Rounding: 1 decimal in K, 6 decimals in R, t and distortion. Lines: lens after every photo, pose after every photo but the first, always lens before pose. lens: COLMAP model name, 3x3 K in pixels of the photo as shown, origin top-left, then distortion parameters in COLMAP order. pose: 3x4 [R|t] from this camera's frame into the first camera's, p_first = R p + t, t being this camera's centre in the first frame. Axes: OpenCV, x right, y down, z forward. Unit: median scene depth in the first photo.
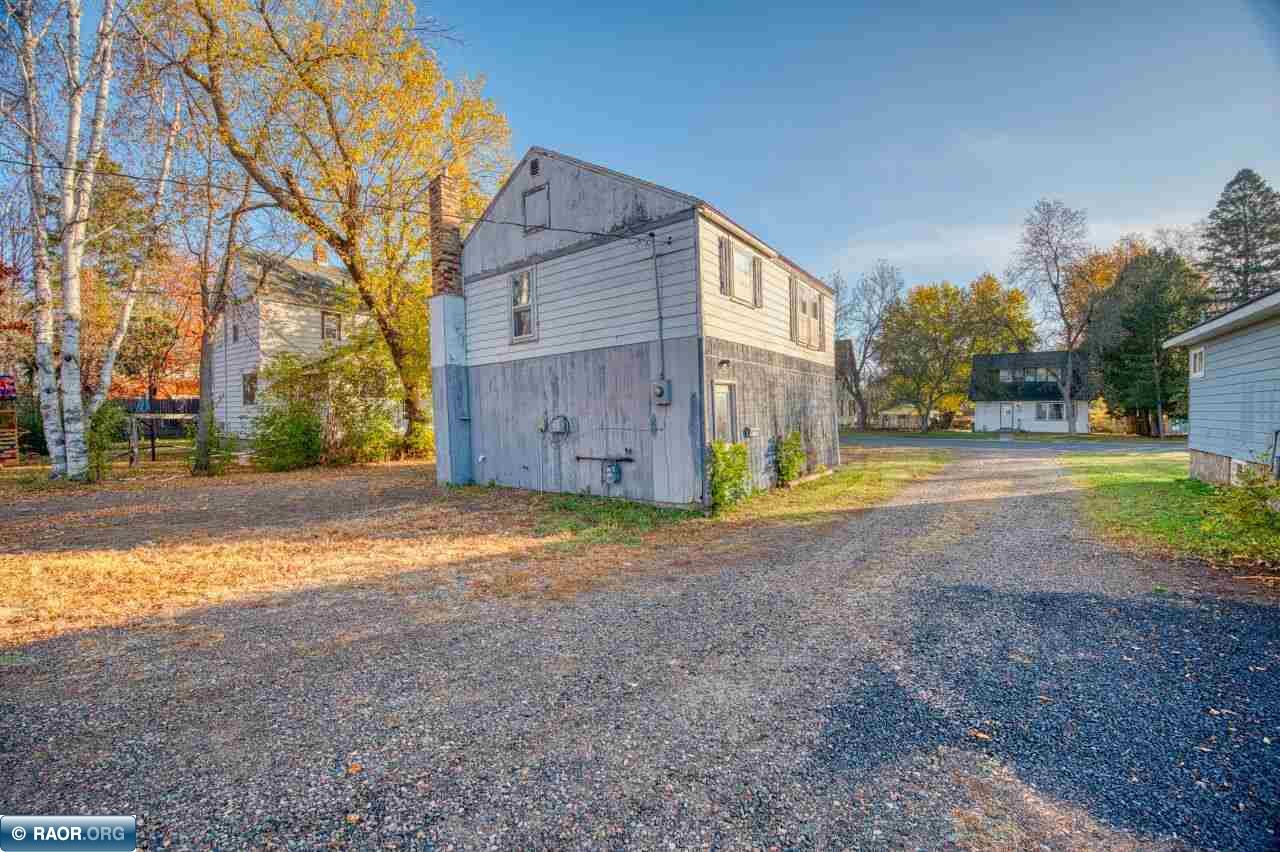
lens RADIAL K [[518.9, 0, 638.6], [0, 518.9, 429.4], [0, 0, 1]] dist [-0.038407, 0.000334]
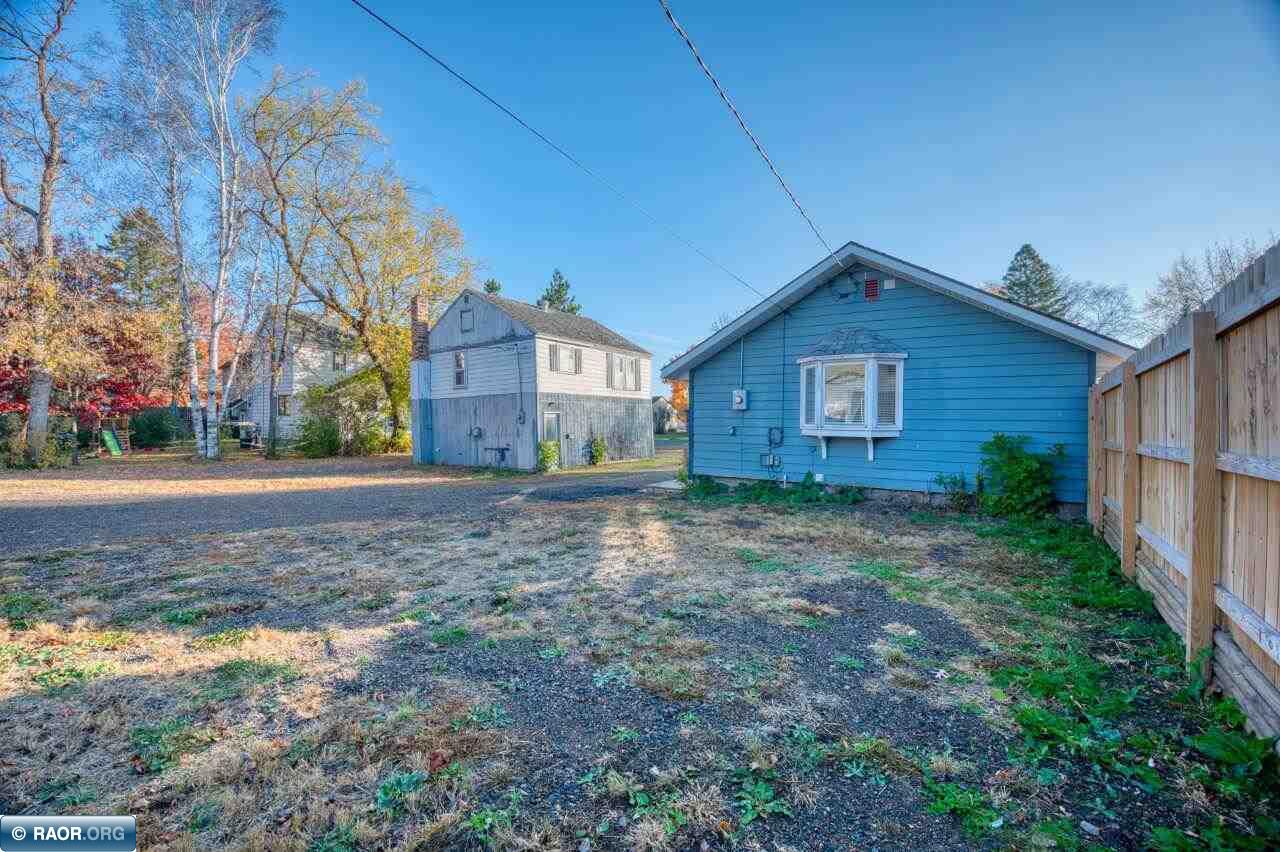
lens RADIAL K [[518.9, 0, 639.6], [0, 518.9, 427.3], [0, 0, 1]] dist [-0.038407, 0.000334]
pose [[0.998796, 0.010071, 0.048007, 0.327305], [-0.009294, 0.999823, -0.016380, 0.000295], [-0.048163, 0.015914, 0.998713, -0.877929]]
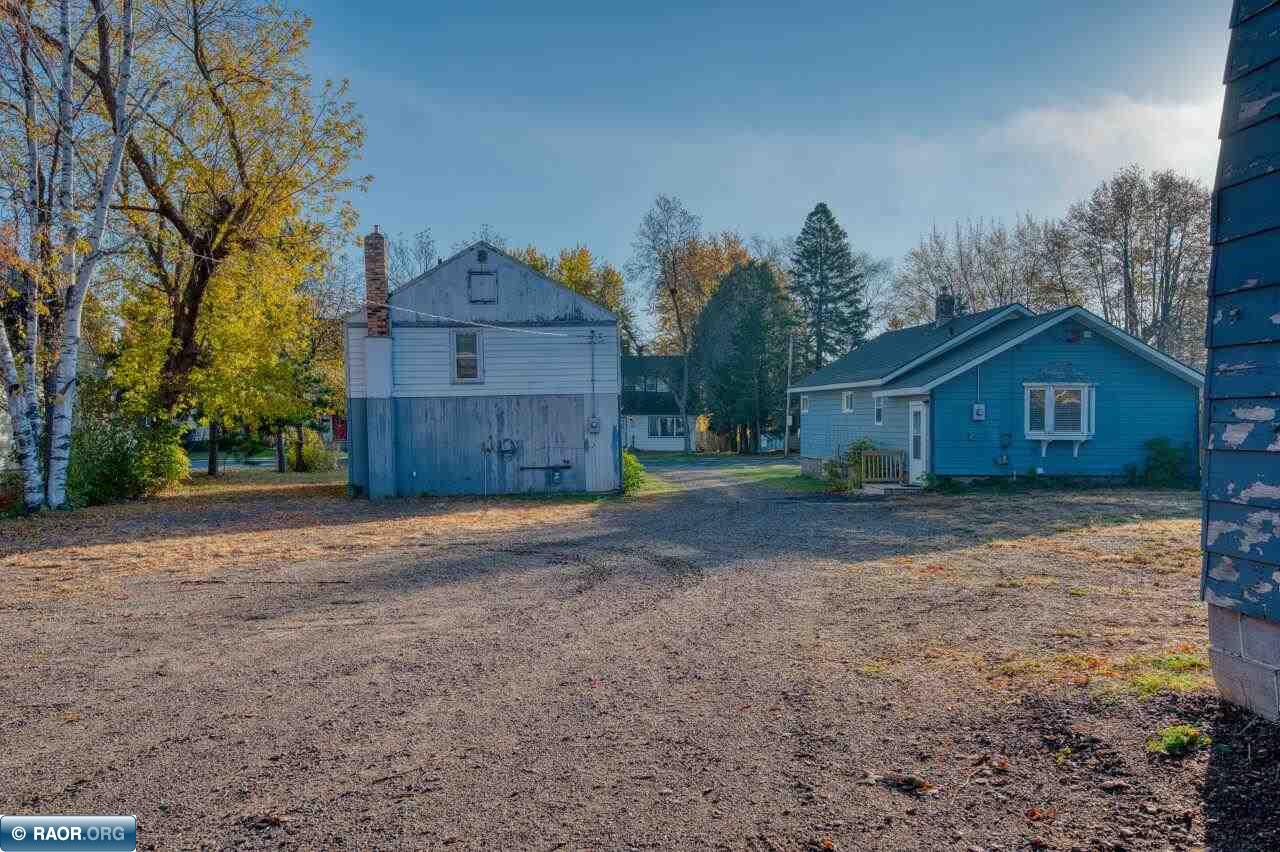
lens RADIAL K [[1042.5, 0, 640.1], [0, 1042.5, 426.3], [0, 0, 1]] dist [0.086174, 0.002360]
pose [[0.745878, 0.002957, 0.666076, -1.566438], [0.014869, 0.999667, -0.021087, 0.003706], [-0.665916, 0.025632, 0.745586, -1.203198]]
